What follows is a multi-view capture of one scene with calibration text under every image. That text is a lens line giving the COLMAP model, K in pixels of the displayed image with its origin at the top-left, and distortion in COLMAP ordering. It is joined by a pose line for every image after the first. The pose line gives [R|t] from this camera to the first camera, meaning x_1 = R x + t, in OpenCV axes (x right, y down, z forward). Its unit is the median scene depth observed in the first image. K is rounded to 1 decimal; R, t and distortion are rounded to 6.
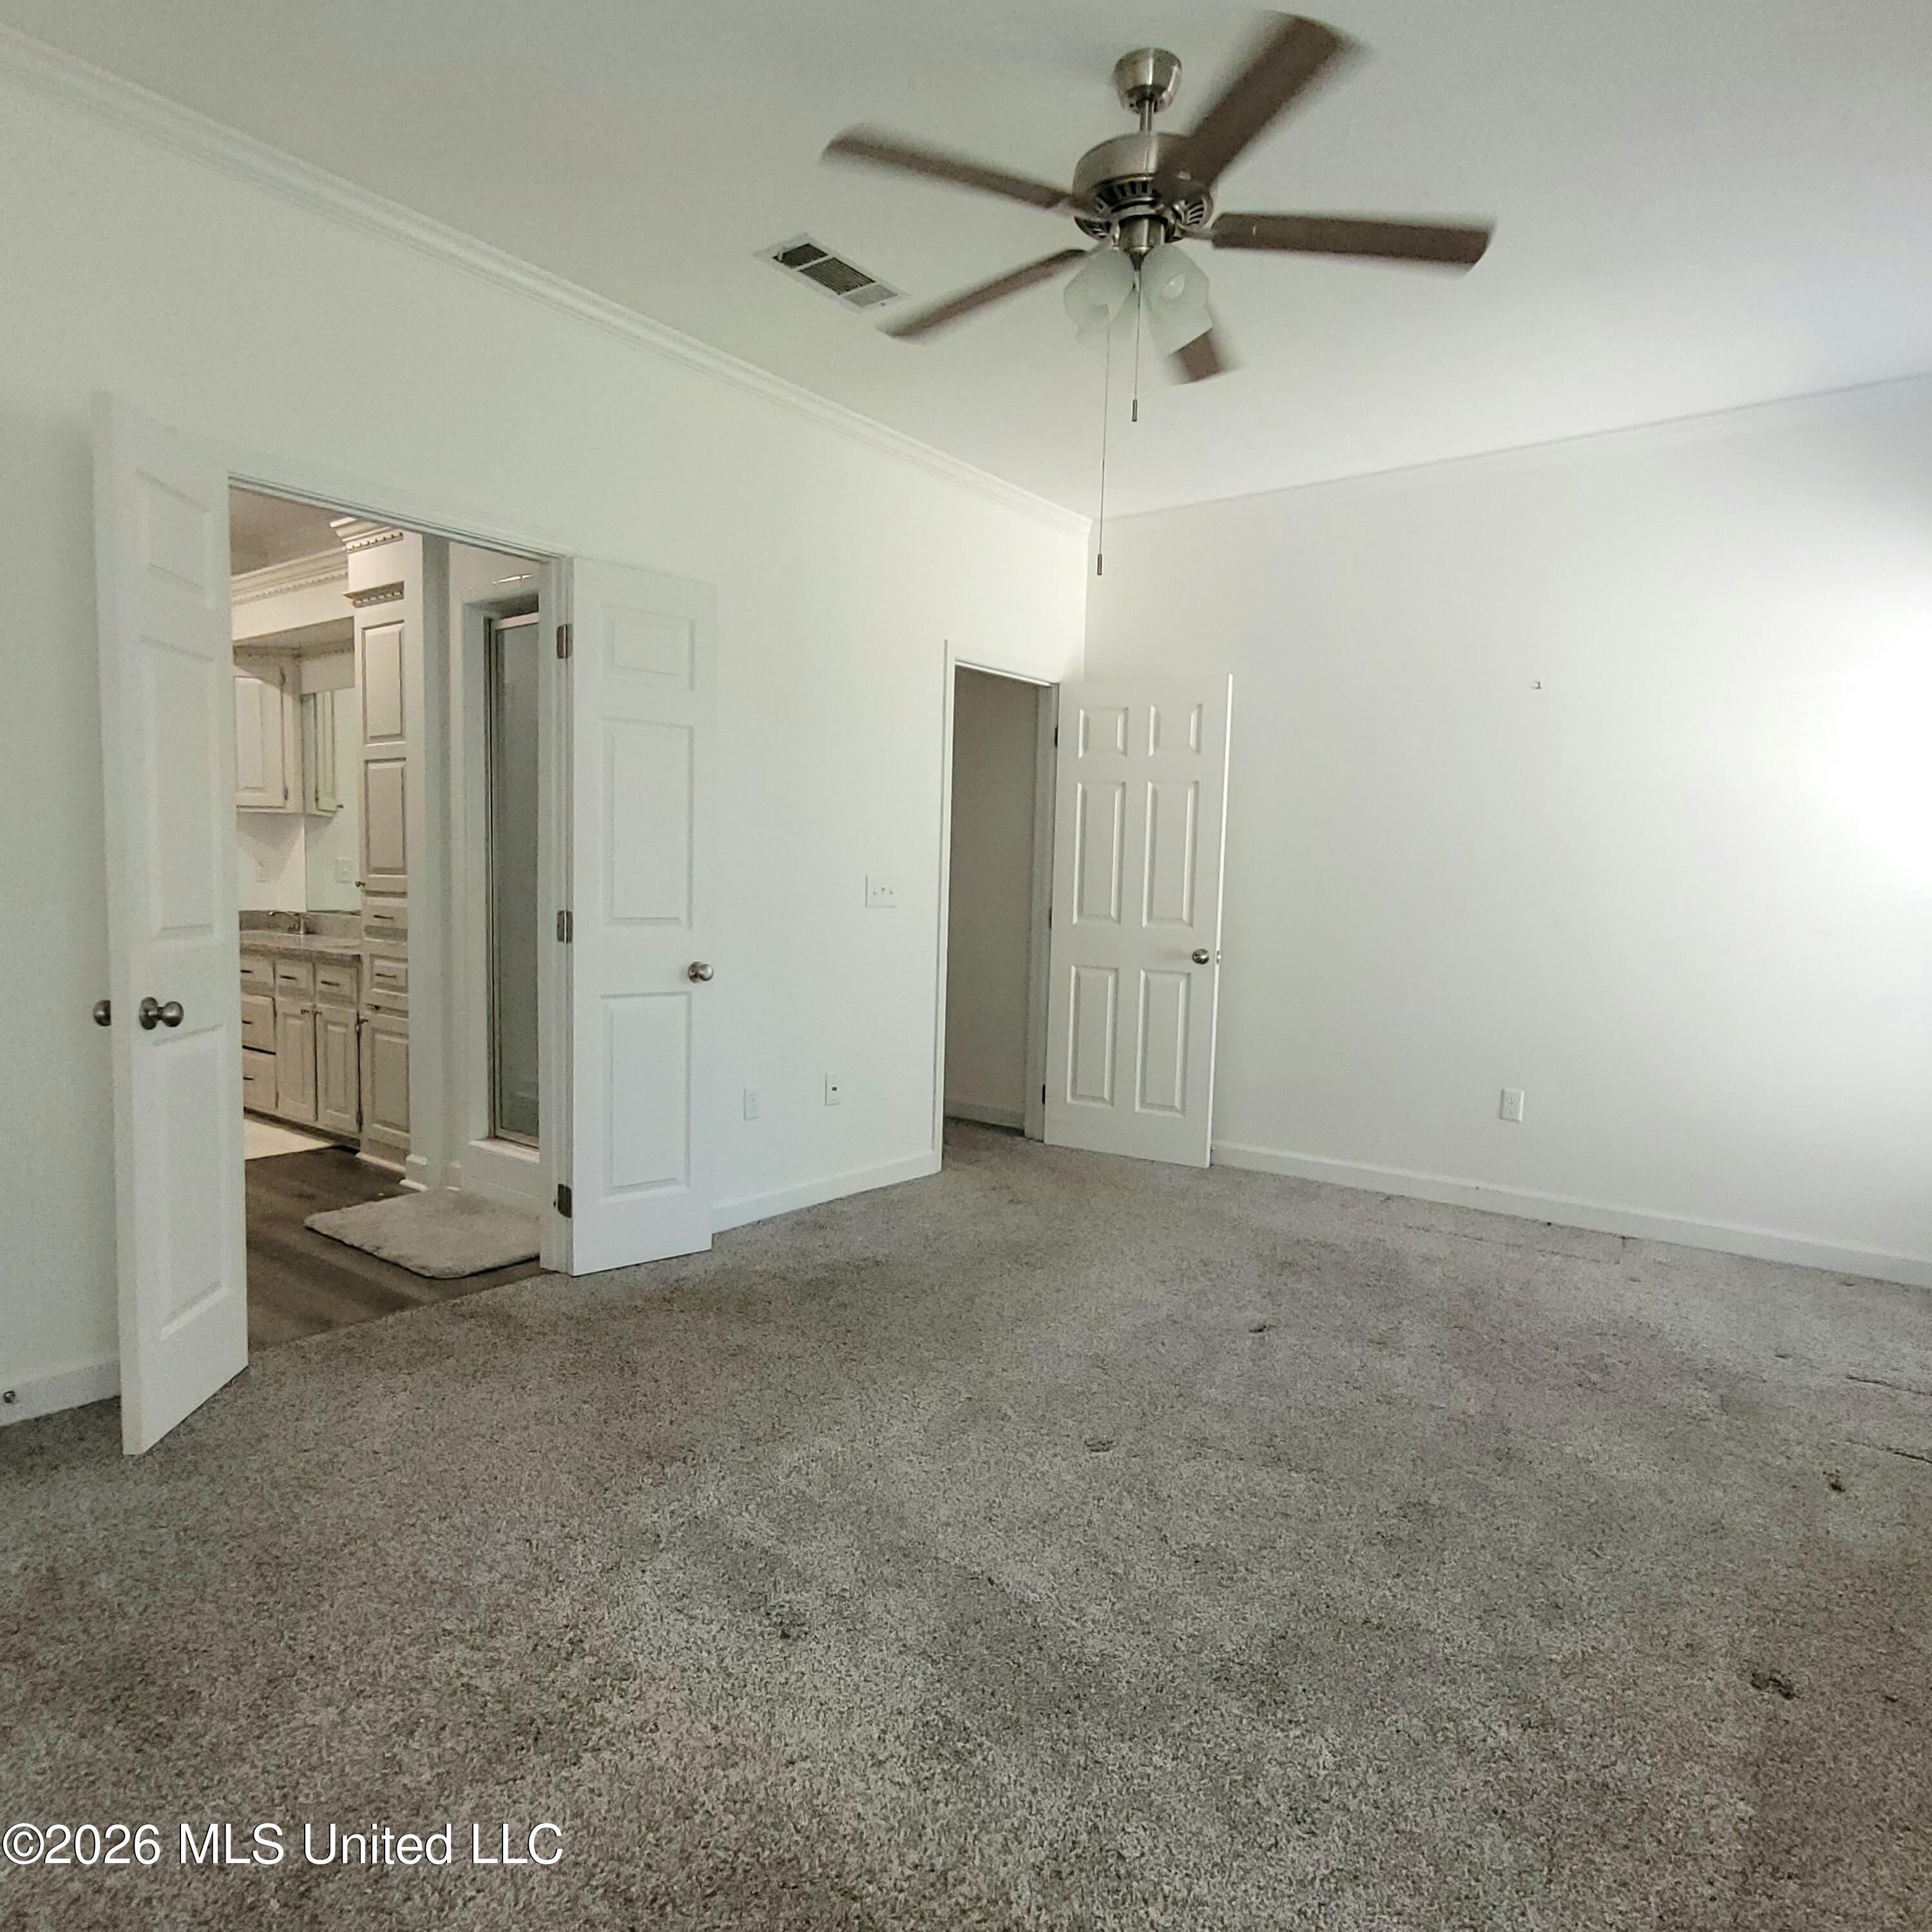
lens RADIAL K [[1282.4, 0, 966.0], [0, 1282.4, 966.0], [0, 0, 1]] dist [-0.003273, -0.000763]
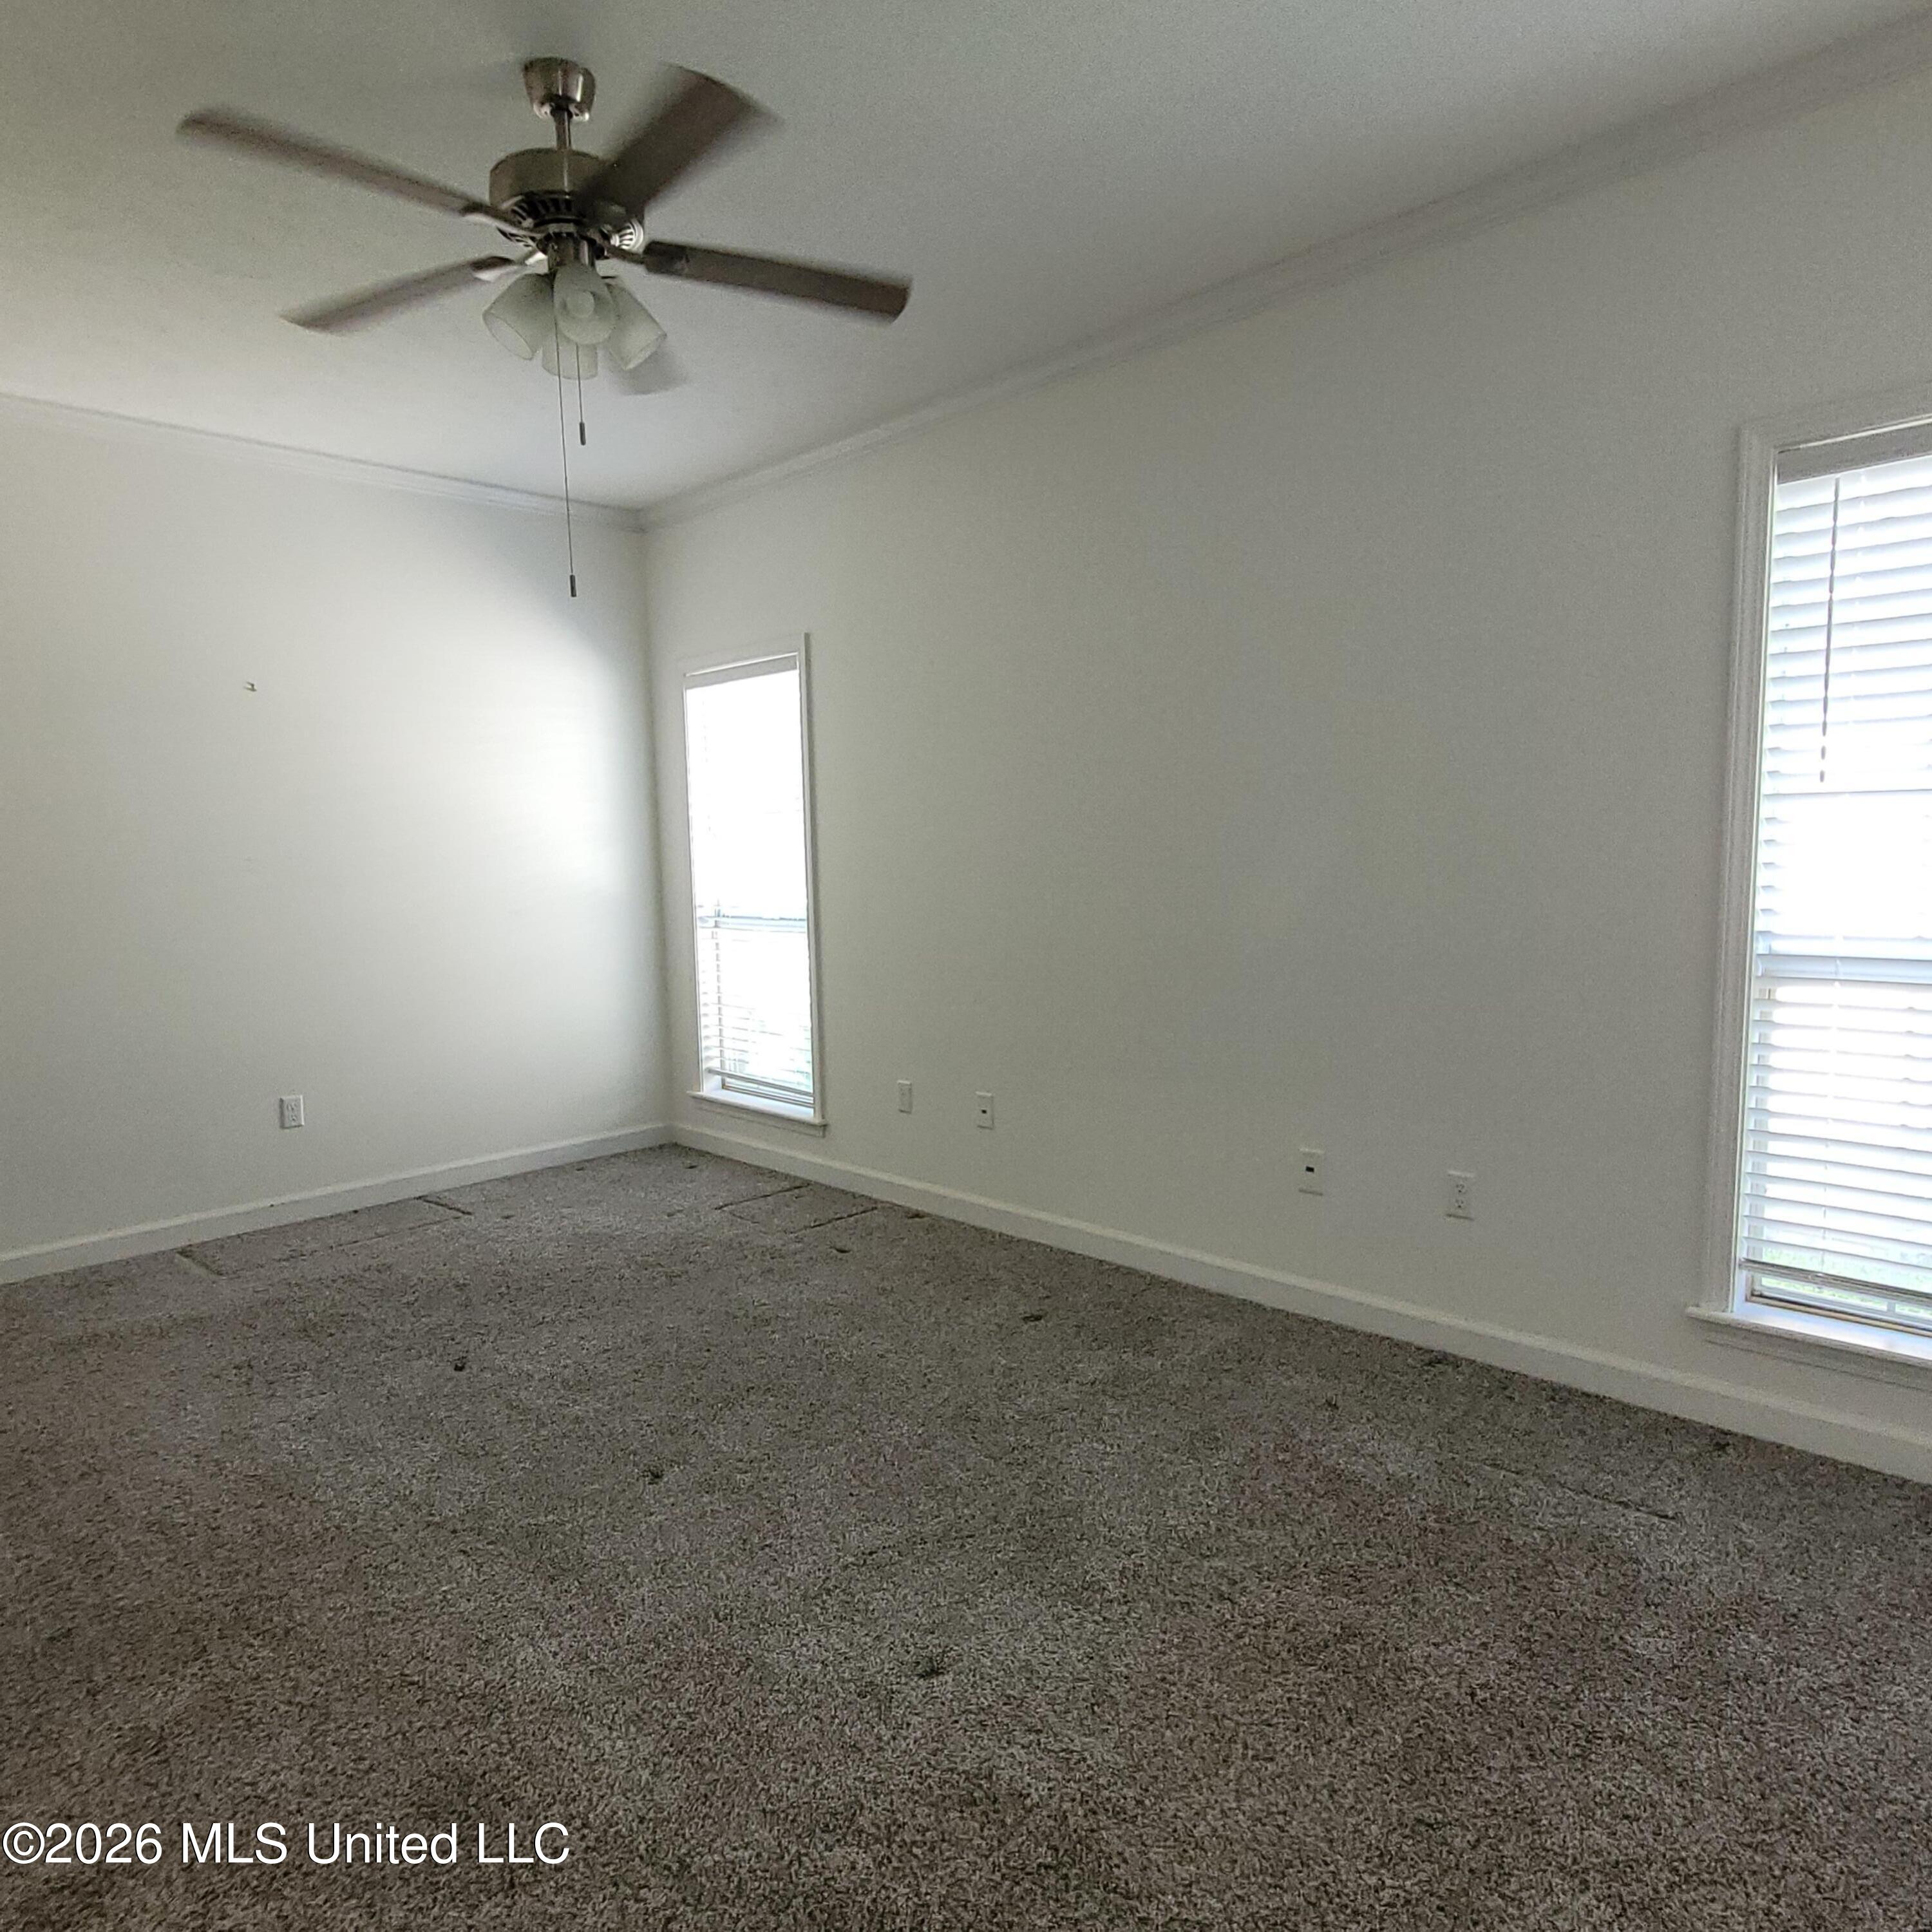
lens RADIAL K [[1282.4, 0, 966.0], [0, 1282.4, 966.0], [0, 0, 1]] dist [-0.003273, -0.000763]
pose [[0.112811, -0.130212, 0.985048, -0.544801], [0.096839, 0.988097, 0.119525, -0.081014], [-0.988886, 0.081908, 0.124078, 0.399236]]
